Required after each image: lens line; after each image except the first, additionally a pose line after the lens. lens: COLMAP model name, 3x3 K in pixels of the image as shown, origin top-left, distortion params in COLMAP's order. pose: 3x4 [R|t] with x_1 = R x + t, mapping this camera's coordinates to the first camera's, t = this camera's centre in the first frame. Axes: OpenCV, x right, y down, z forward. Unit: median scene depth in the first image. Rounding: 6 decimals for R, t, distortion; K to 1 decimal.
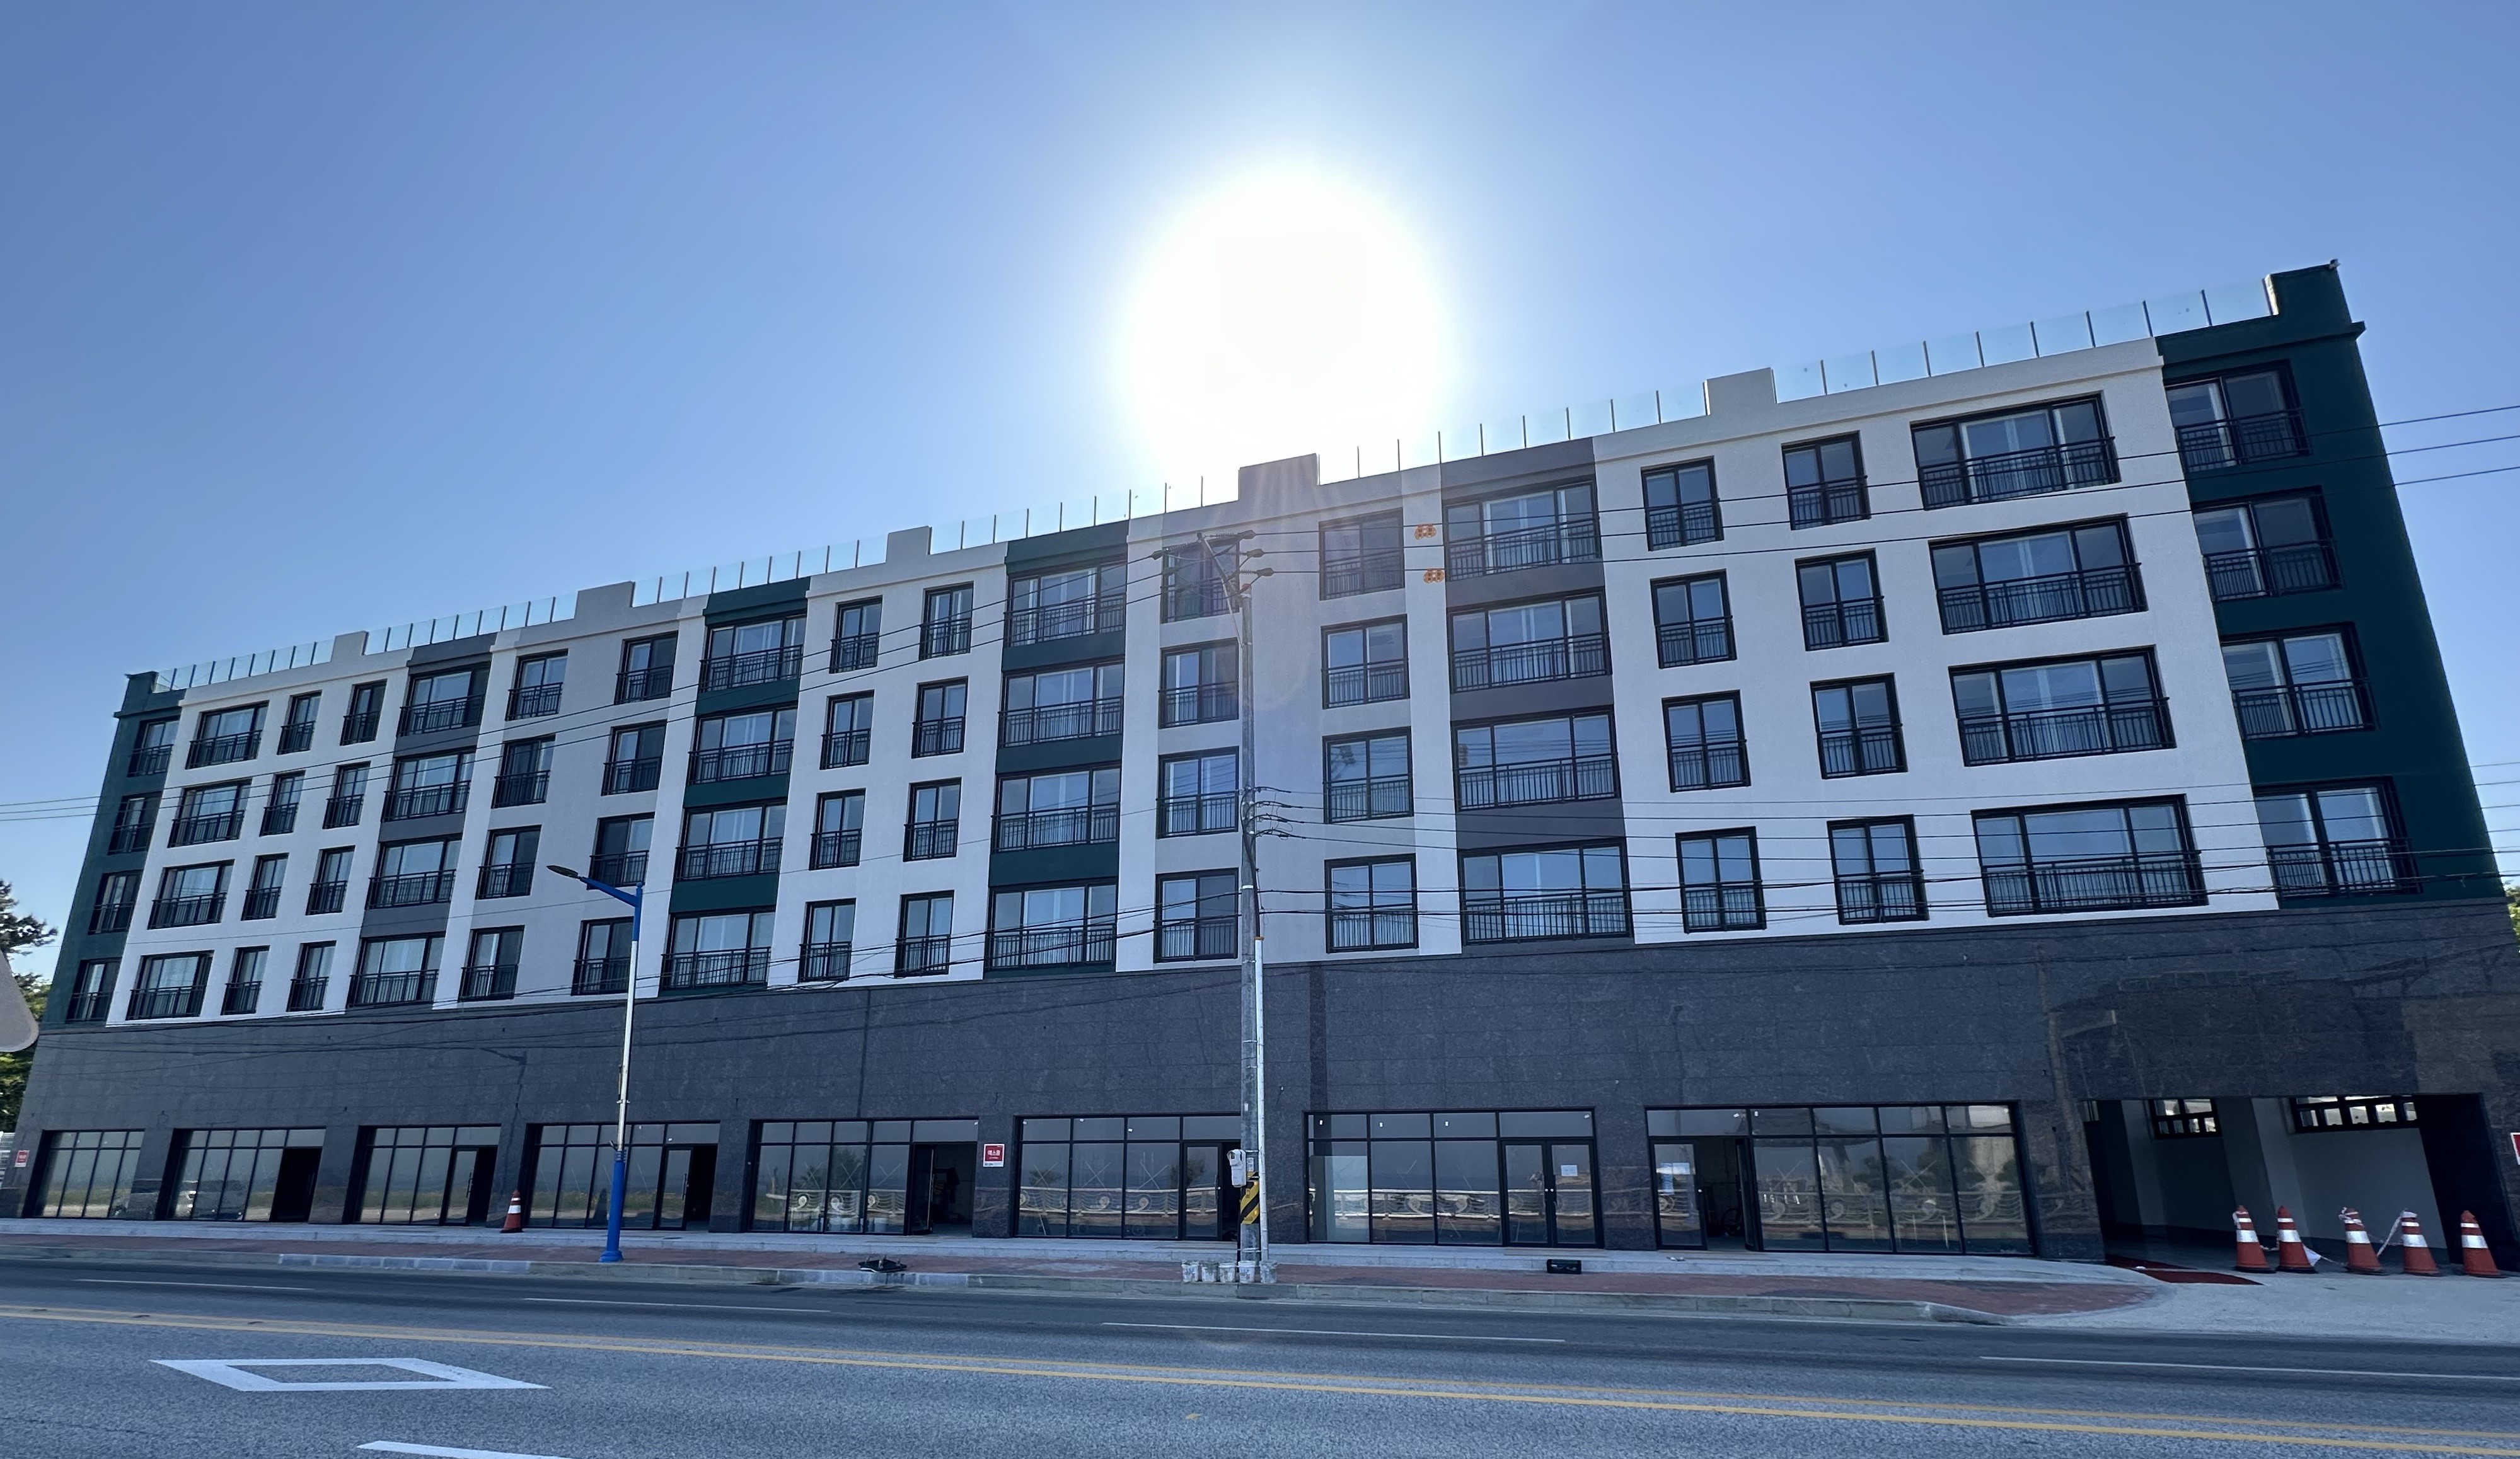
lens RADIAL K [[1056.0, 0, 1258.3], [0, 1056.0, 934.7], [0, 0, 1]] dist [0.000821, -0.000033]
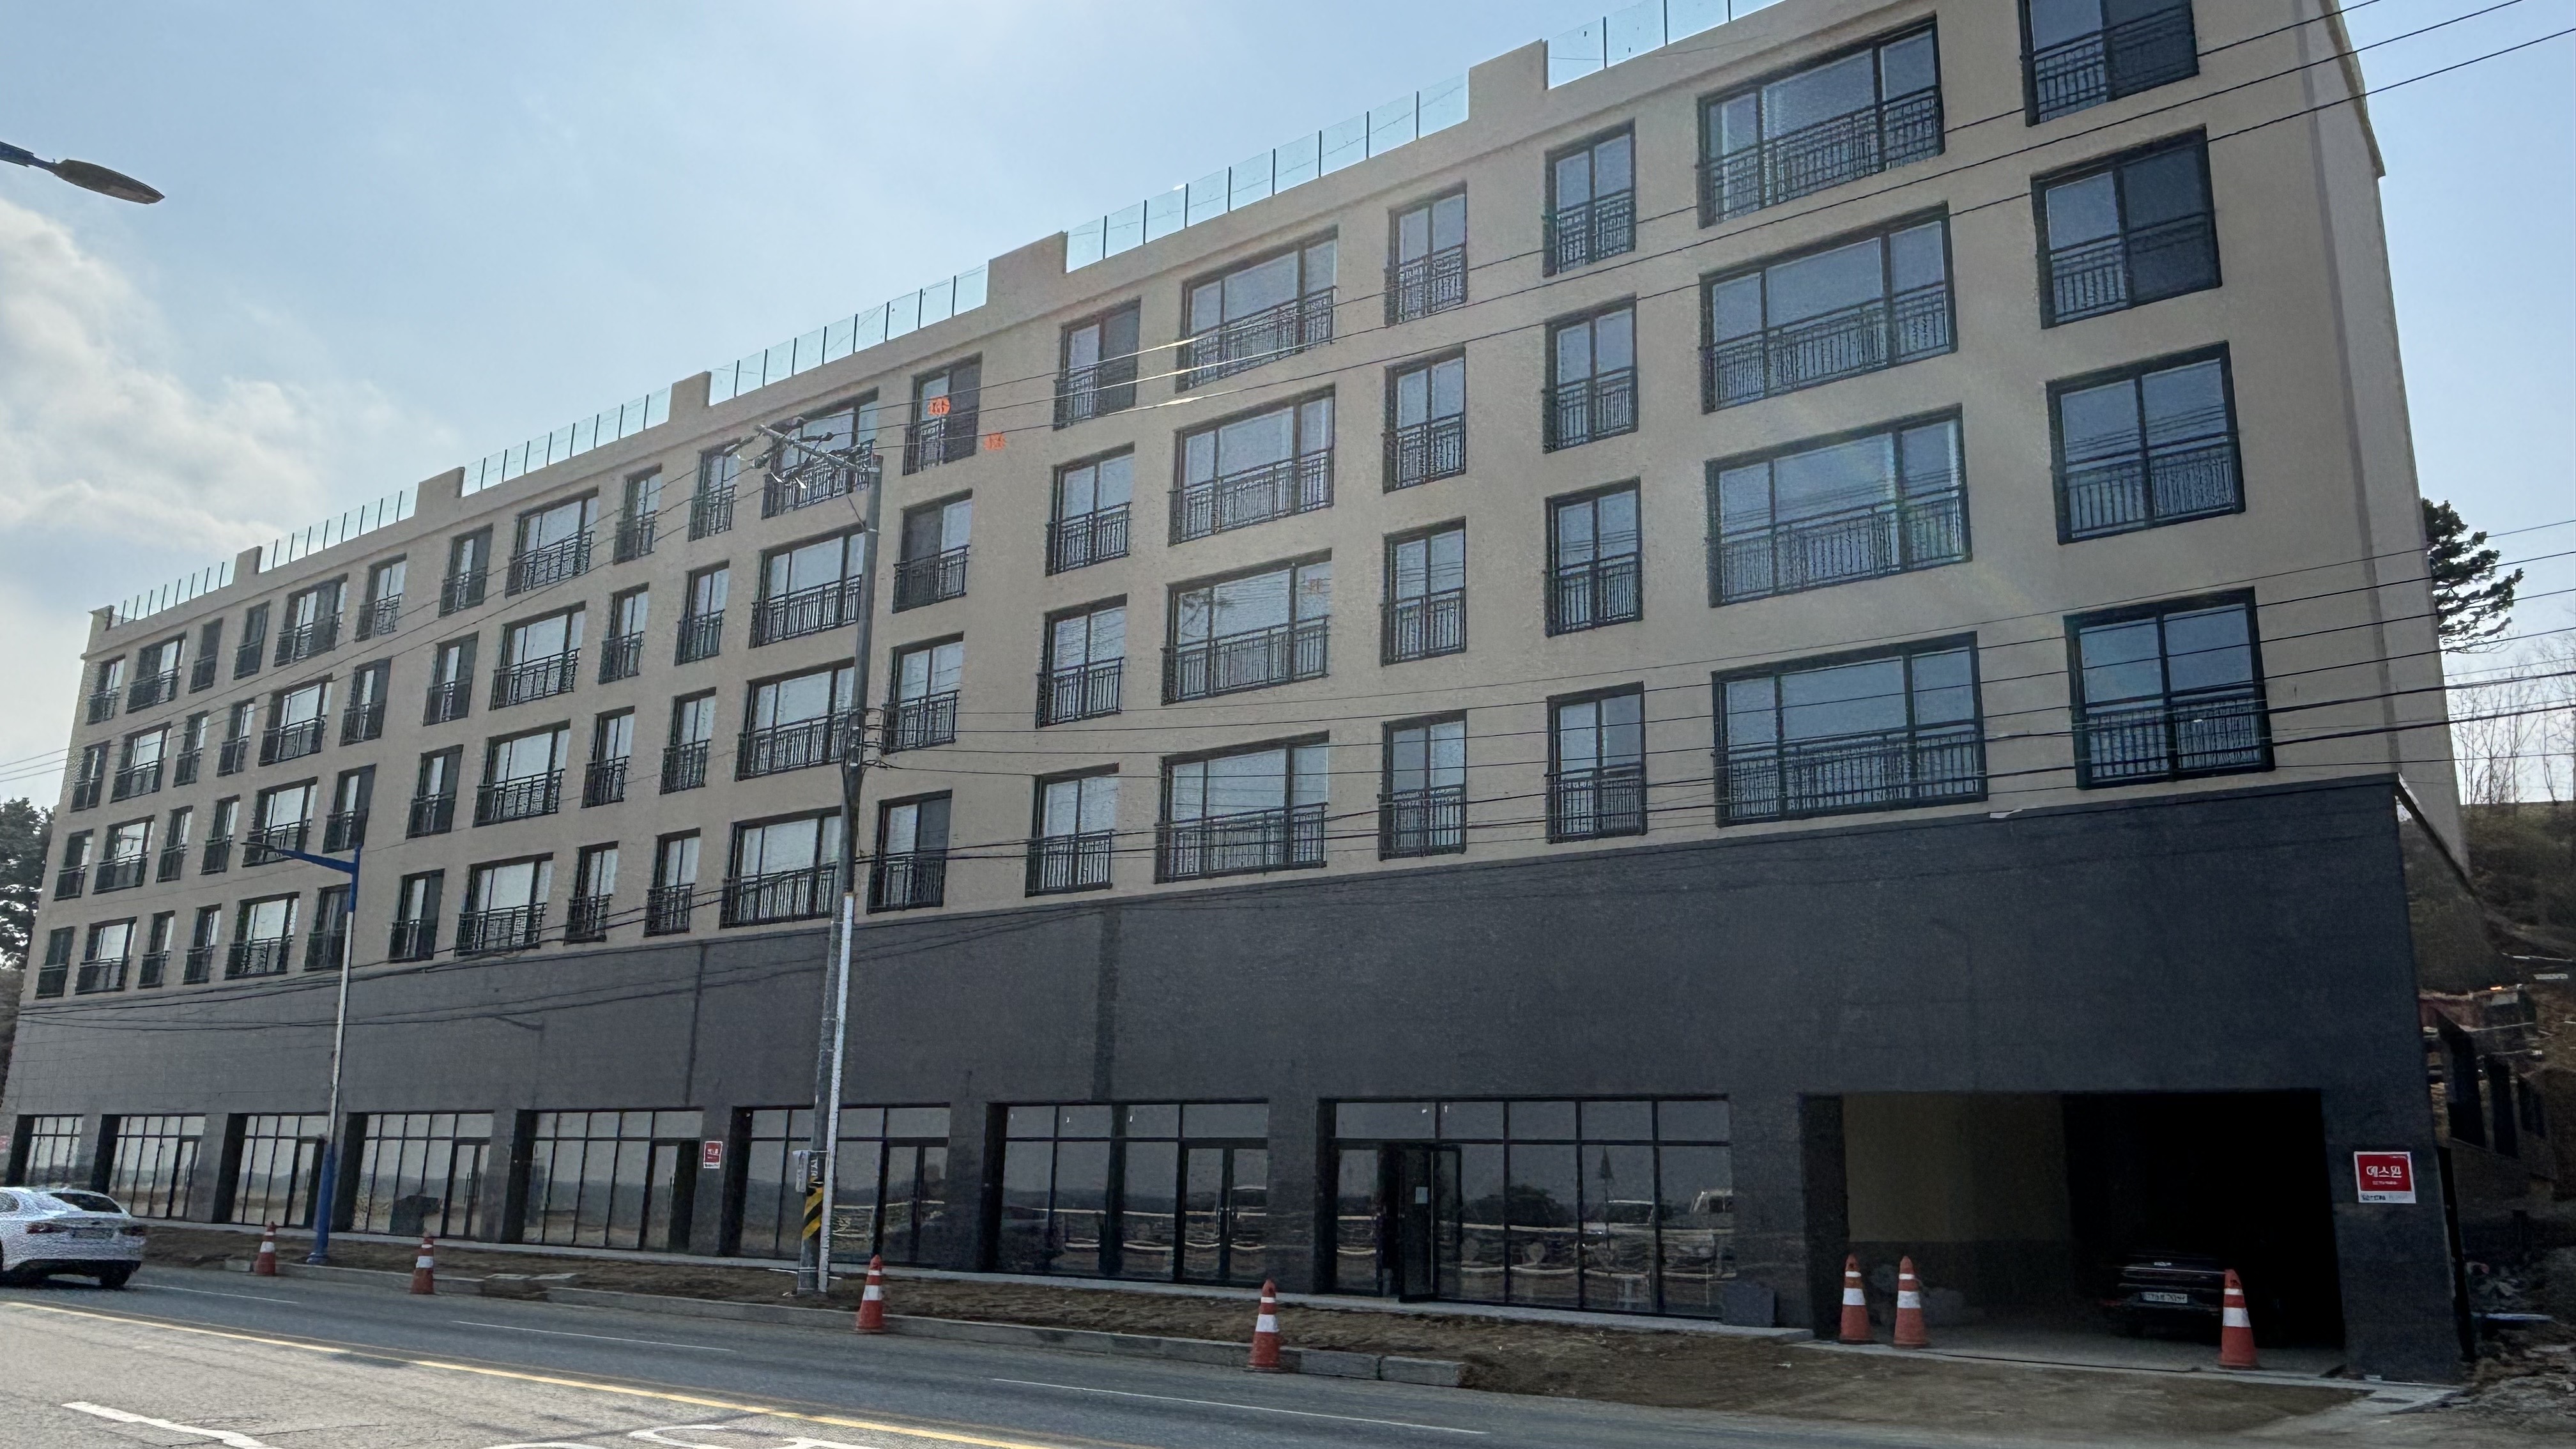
lens RADIAL K [[1845.1, 0, 1288.0], [0, 1845.1, 724.5], [0, 0, 1]] dist [0.066329, -0.098358]
pose [[0.932444, -0.067687, -0.354918, 0.551619], [0.057616, 0.997581, -0.038880, -0.034080], [0.356691, 0.015804, 0.934089, -0.155292]]
